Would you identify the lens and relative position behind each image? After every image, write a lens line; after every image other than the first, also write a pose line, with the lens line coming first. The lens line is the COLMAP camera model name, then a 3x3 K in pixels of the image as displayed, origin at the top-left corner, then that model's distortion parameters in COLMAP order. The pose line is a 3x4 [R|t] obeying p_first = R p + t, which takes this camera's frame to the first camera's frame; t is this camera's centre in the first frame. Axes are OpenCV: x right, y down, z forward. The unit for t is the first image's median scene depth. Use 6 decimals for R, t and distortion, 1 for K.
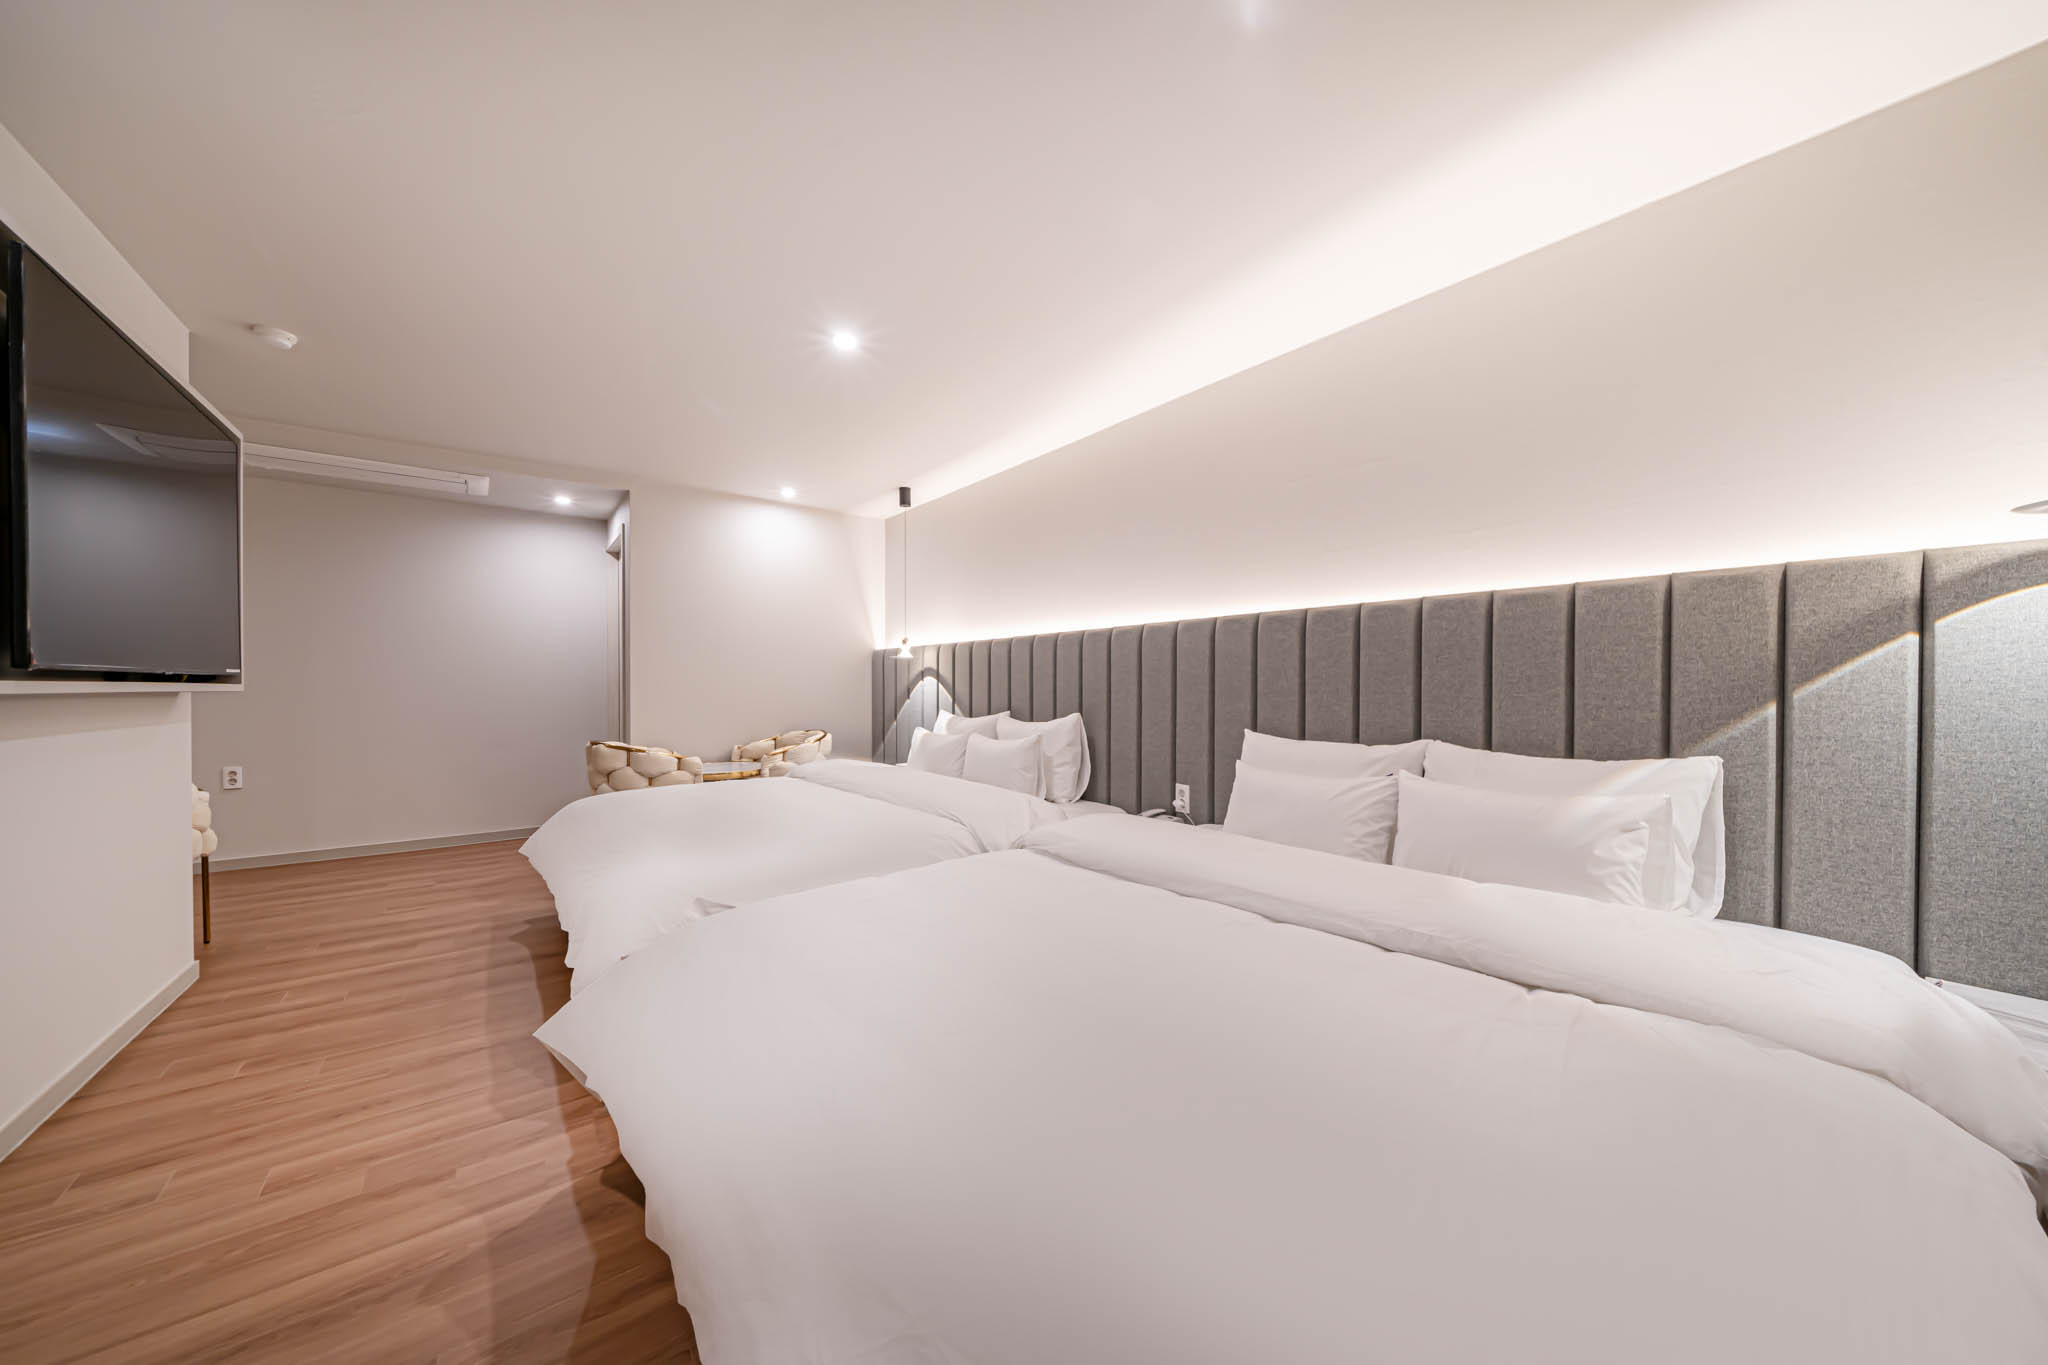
lens RADIAL K [[681.8, 0, 1026.7], [0, 681.8, 689.3], [0, 0, 1]] dist [-0.000613, -0.000066]
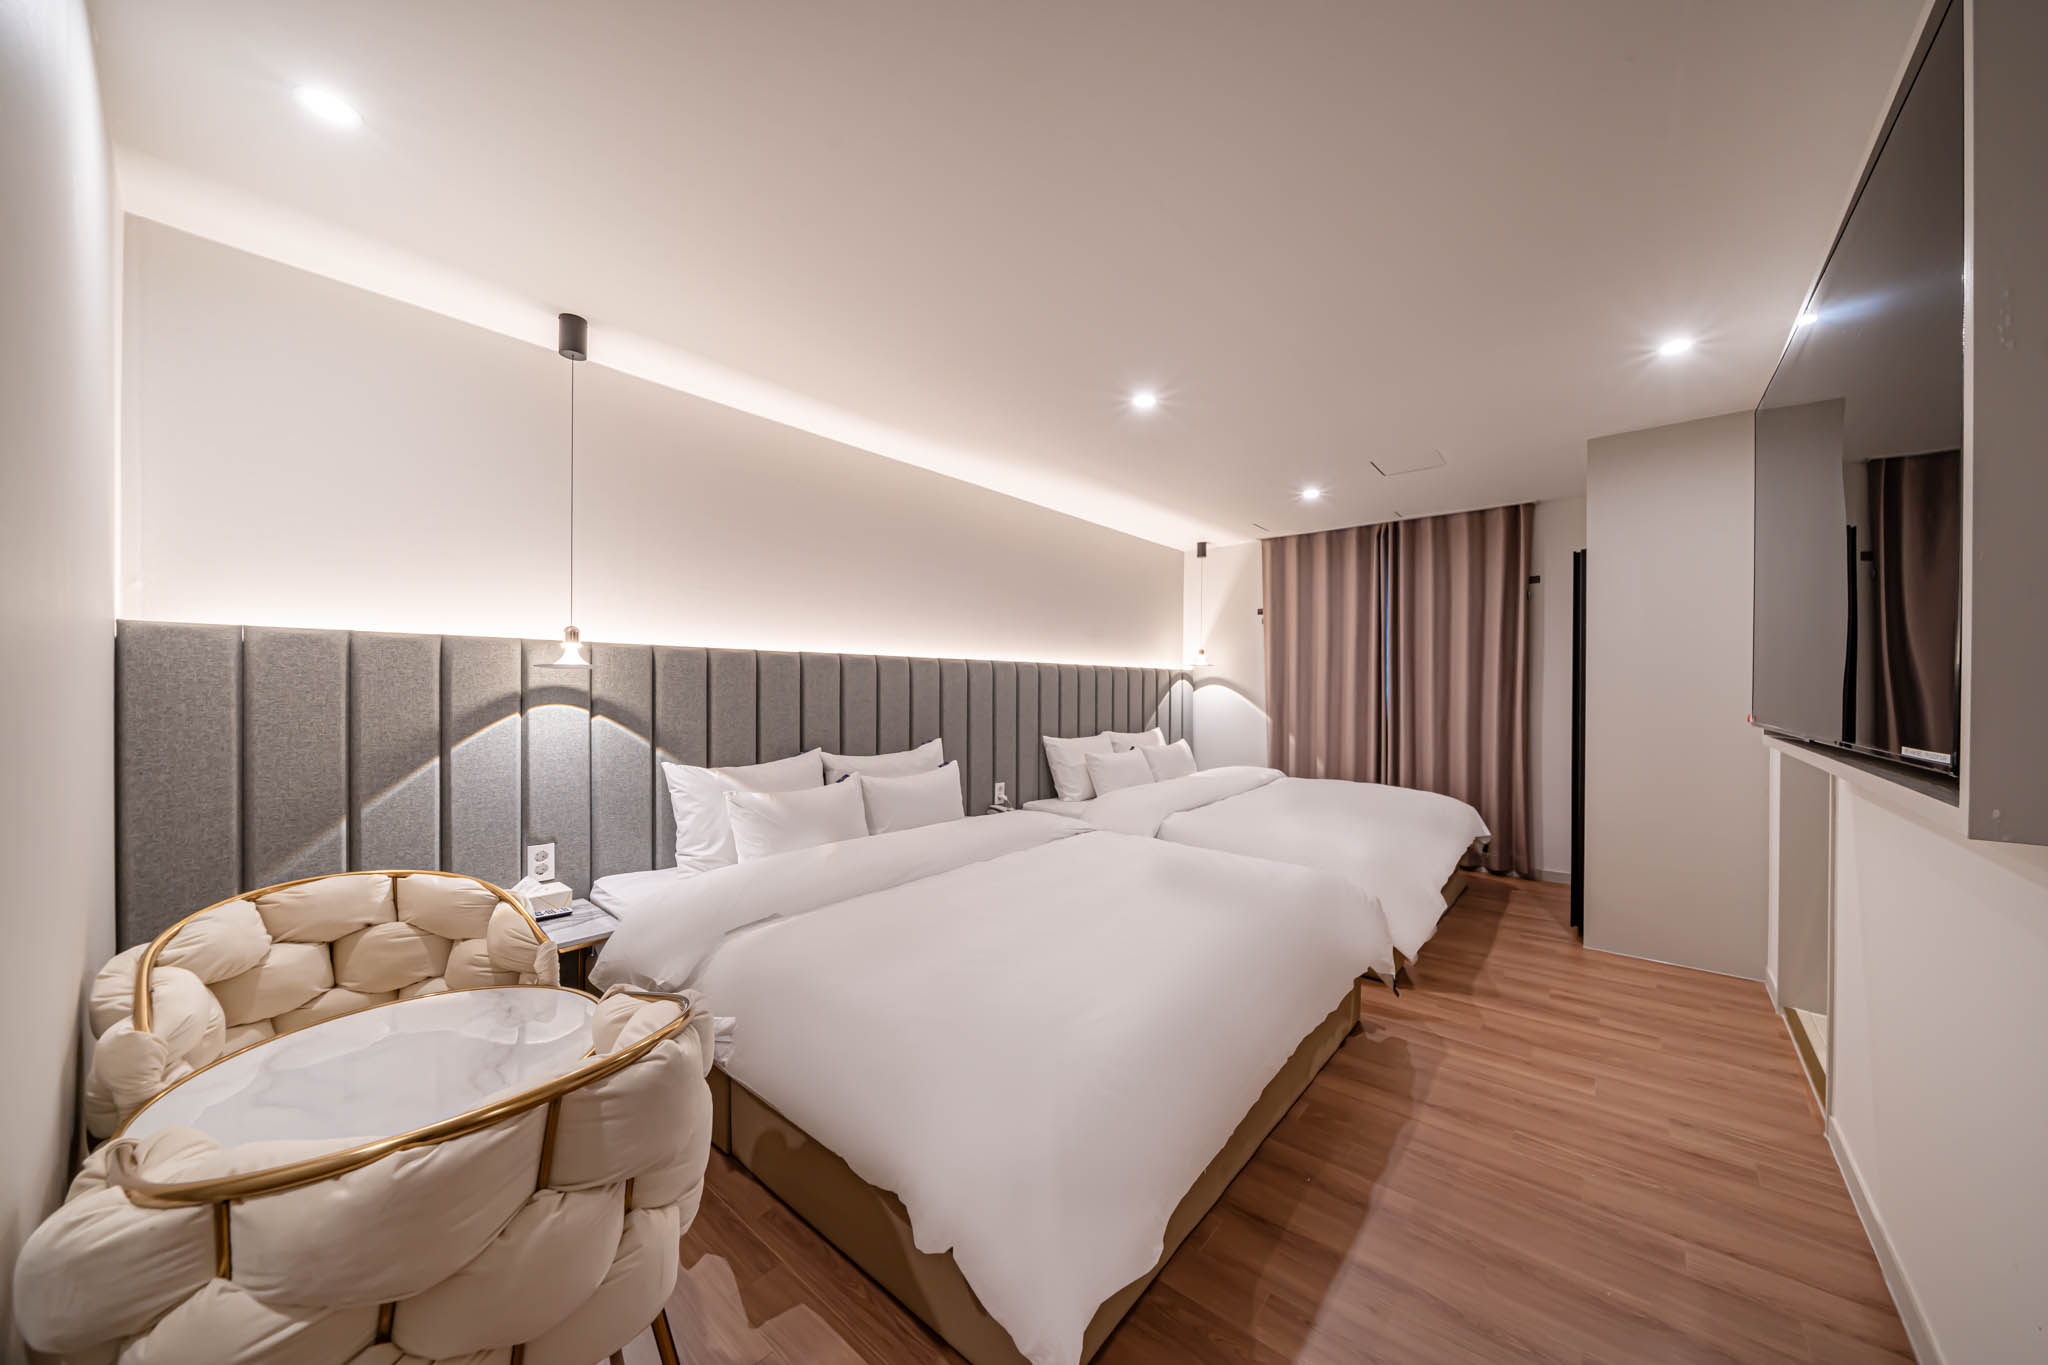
lens RADIAL K [[727.2, 0, 1028.1], [0, 727.2, 691.1], [0, 0, 1]] dist [-0.000211, -0.000021]
pose [[-0.212409, -0.004102, 0.977172, -1.500718], [0.003098, 0.999983, 0.004871, -0.060389], [-0.977176, 0.004062, -0.212393, 1.580714]]
